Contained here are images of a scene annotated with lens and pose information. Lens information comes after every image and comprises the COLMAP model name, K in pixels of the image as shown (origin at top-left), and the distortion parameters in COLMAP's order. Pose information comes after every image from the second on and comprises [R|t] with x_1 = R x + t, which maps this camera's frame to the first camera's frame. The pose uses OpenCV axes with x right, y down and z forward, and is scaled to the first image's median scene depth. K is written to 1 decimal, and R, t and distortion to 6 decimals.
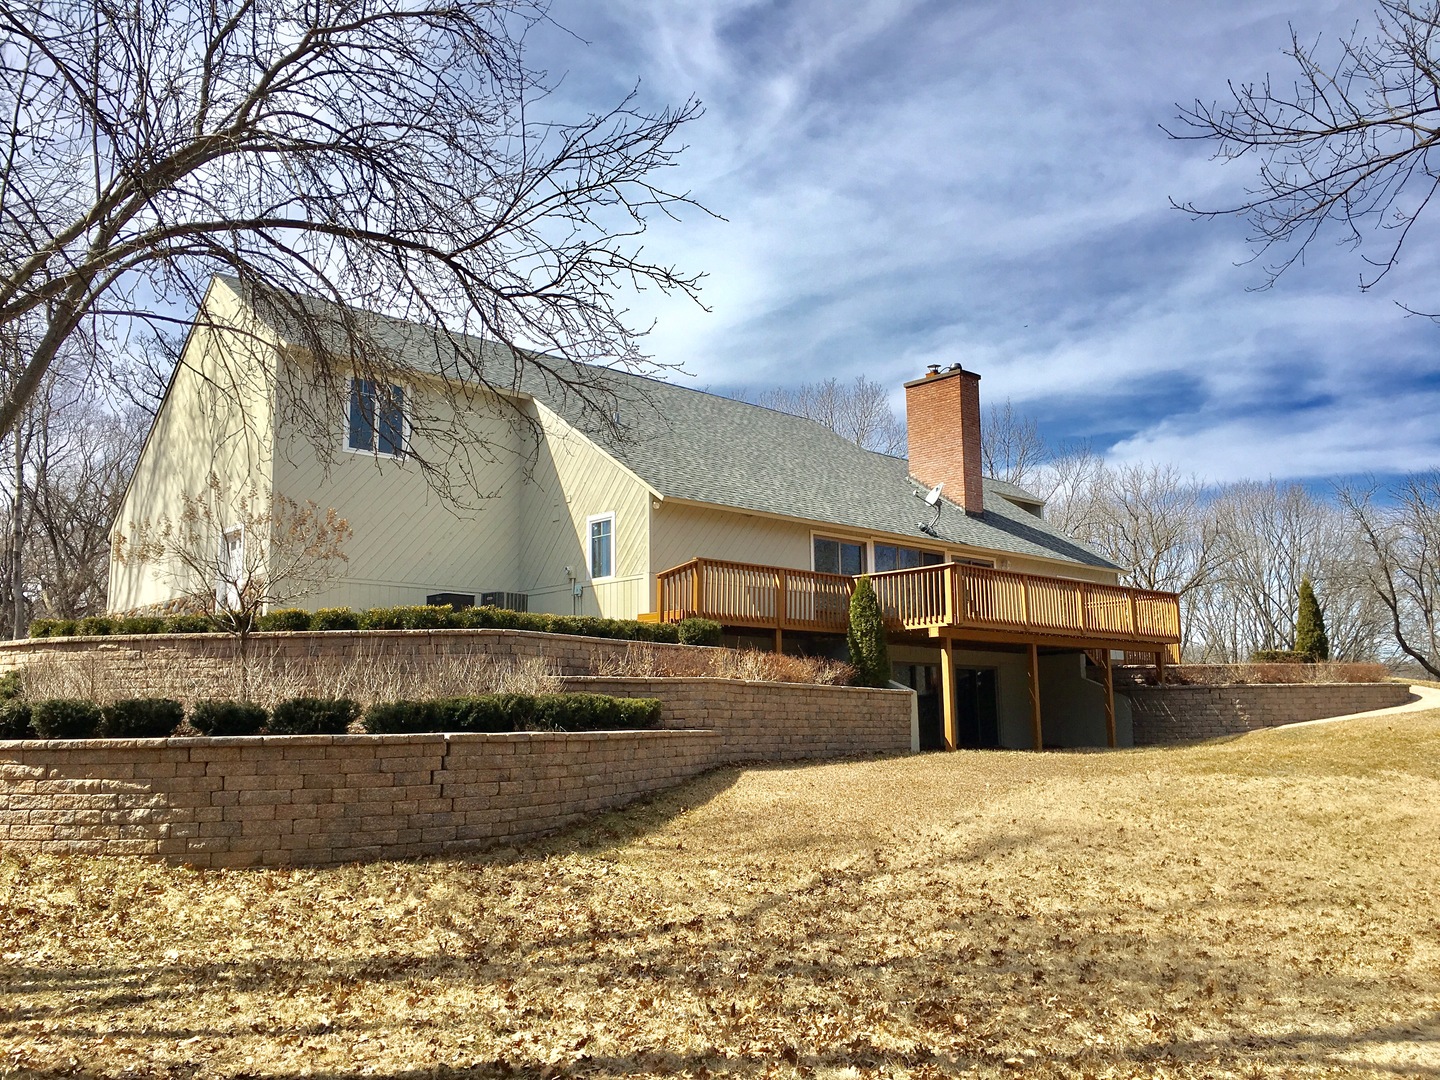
lens RADIAL K [[1217.8, 0, 720.0], [0, 1217.8, 540.0], [0, 0, 1]] dist [0.073638, -0.087137]
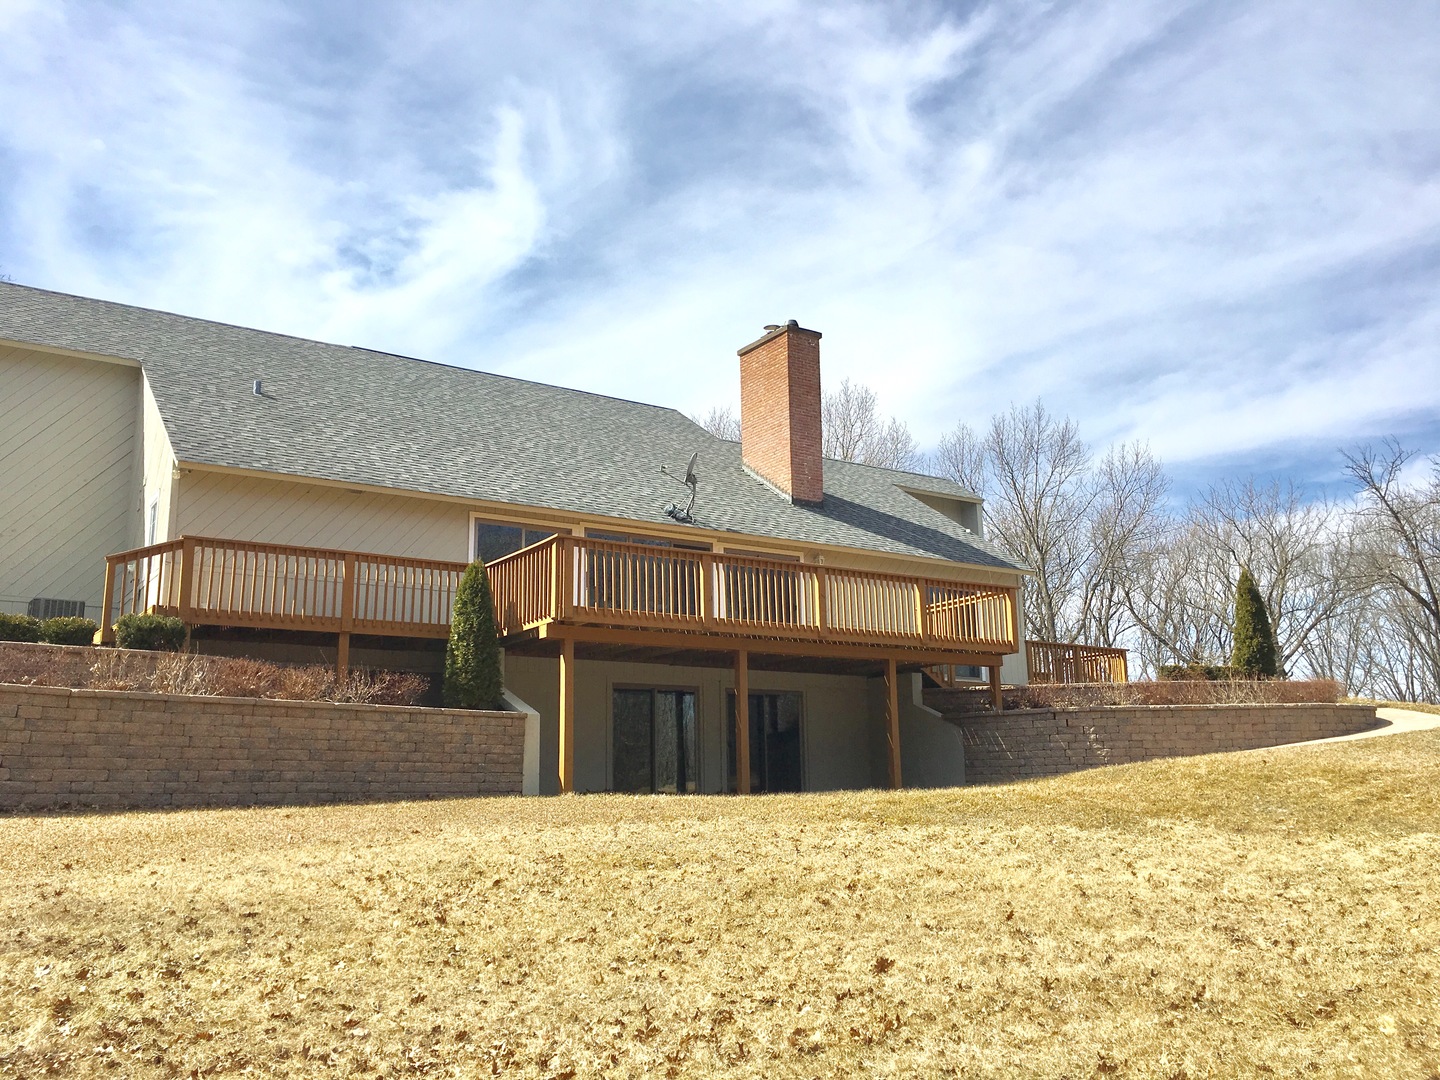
lens RADIAL K [[1217.8, 0, 720.0], [0, 1217.8, 540.0], [0, 0, 1]] dist [0.073638, -0.087137]
pose [[0.985902, -0.037546, -0.163055, 0.327874], [0.029066, 0.998113, -0.054082, 0.051935], [0.164778, 0.048580, 0.985134, 0.240957]]
